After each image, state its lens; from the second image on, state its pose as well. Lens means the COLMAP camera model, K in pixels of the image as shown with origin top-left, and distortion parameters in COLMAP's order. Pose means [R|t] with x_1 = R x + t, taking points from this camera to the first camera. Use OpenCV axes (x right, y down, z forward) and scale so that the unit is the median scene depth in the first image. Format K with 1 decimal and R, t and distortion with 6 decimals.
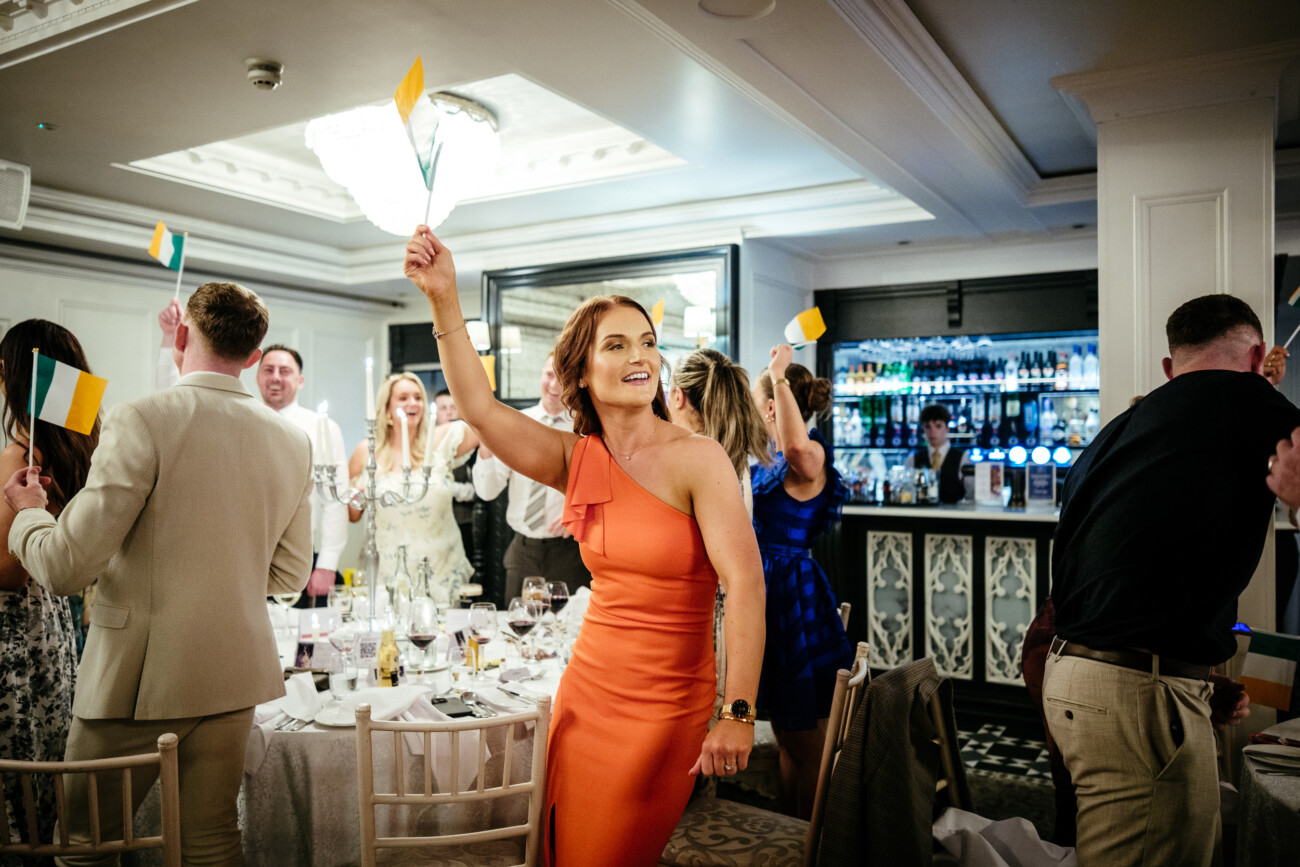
lens RADIAL K [[1008.1, 0, 658.3], [0, 1008.1, 433.1], [0, 0, 1]] dist [0.015245, -0.013570]
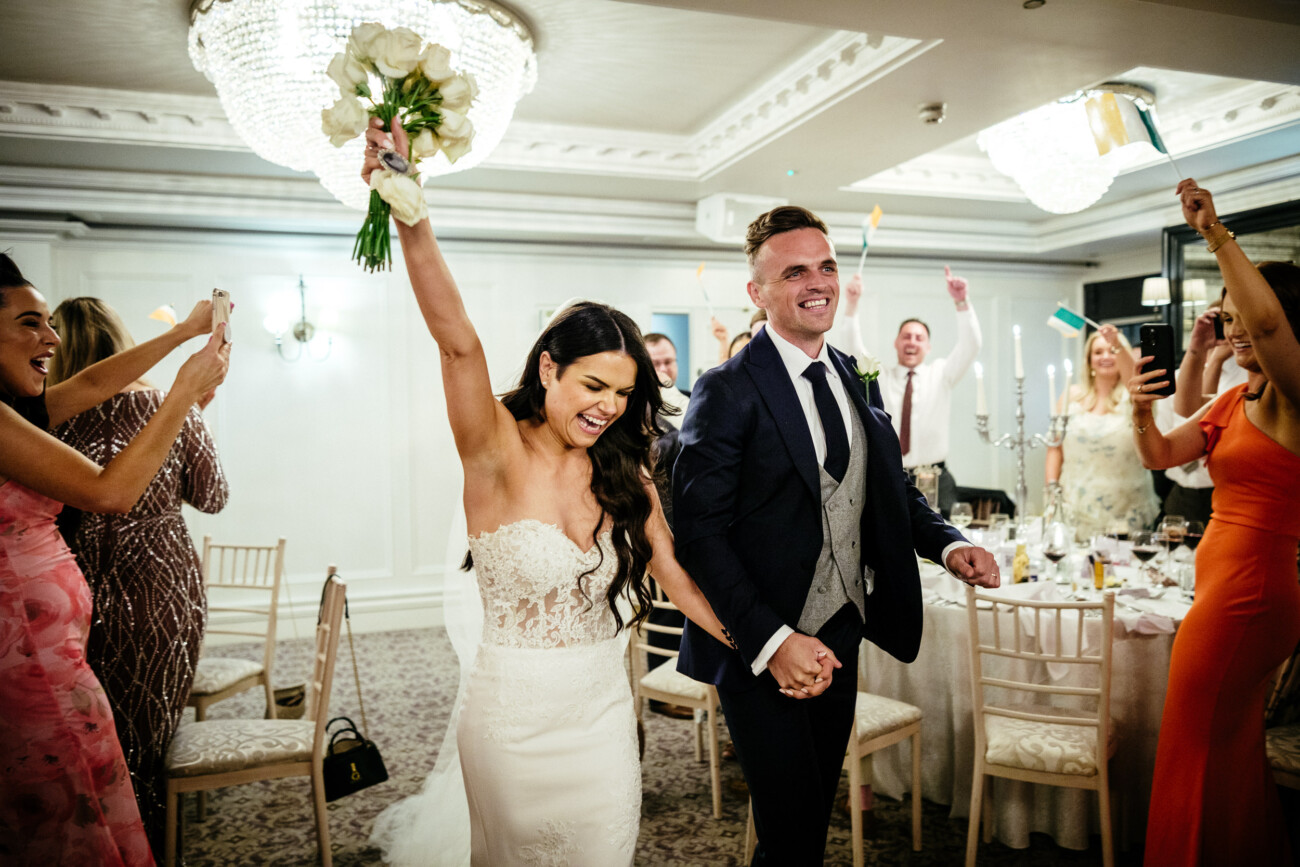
lens RADIAL K [[1008.1, 0, 641.9], [0, 1008.1, 431.5], [0, 0, 1]] dist [0.015245, -0.013570]
pose [[0.750406, 0.007961, -0.660929, 0.178595], [0.020558, 0.999163, 0.035376, -0.000734], [0.660658, -0.040134, 0.749614, -0.217310]]
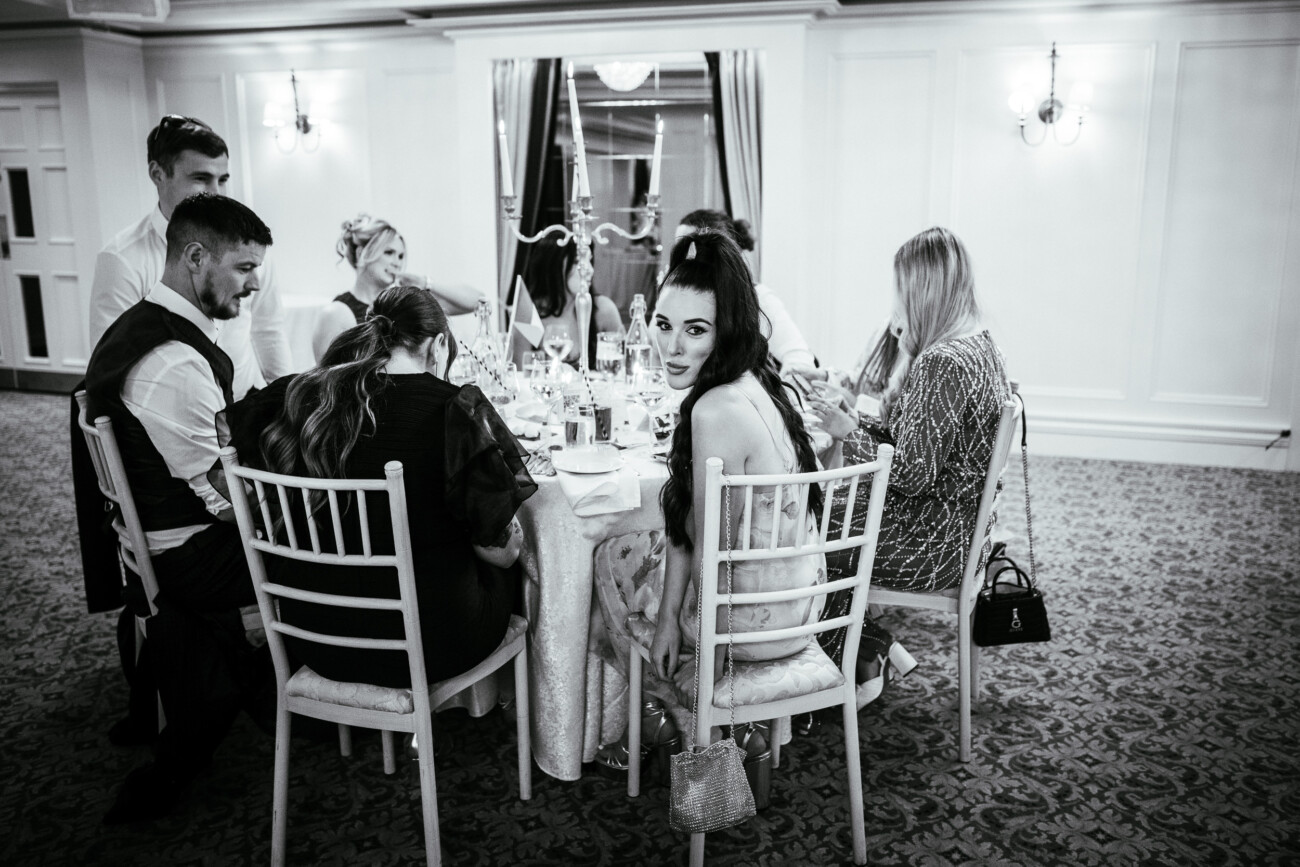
lens RADIAL K [[1008.1, 0, 653.8], [0, 1008.1, 426.4], [0, 0, 1]] dist [0.015245, -0.013570]
pose [[0.219047, 0.204397, -0.954065, 0.012462], [0.006391, 0.977490, 0.210883, 0.016031], [0.975693, -0.052290, 0.212810, -0.221616]]
